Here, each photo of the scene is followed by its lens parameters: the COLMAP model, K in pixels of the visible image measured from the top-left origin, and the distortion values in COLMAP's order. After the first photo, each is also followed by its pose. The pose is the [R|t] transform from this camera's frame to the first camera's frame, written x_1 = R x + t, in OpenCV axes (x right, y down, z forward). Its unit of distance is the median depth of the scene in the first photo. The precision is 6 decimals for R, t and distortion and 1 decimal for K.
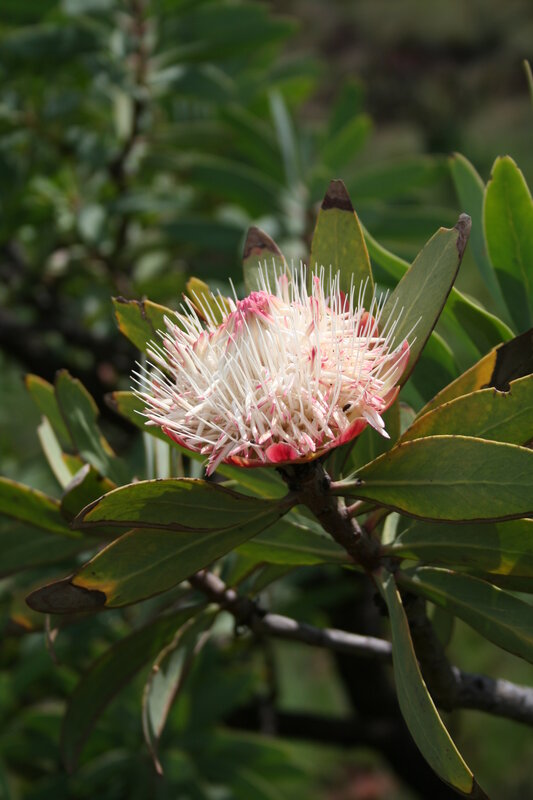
lens RADIAL K [[1628.3, 0, 270.7], [0, 1628.3, 405.5], [0, 0, 1]] dist [-0.001204, 0.000000]
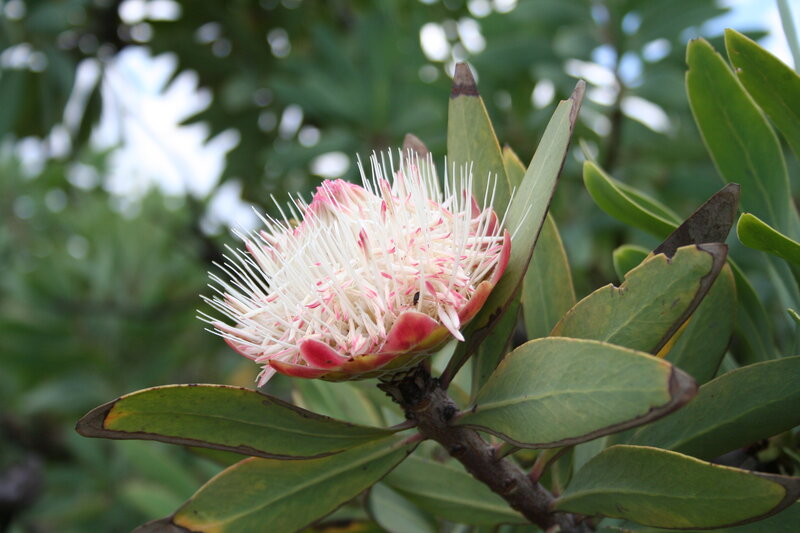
lens RADIAL K [[1493.7, 0, 373.7], [0, 1493.7, 296.4], [0, 0, 1]] dist [-0.014829, 0.000000]
pose [[0.937156, -0.026693, -0.347889, 0.270378], [-0.016467, 0.992575, -0.120518, 0.082357], [0.348523, 0.118673, 0.929757, 0.255257]]
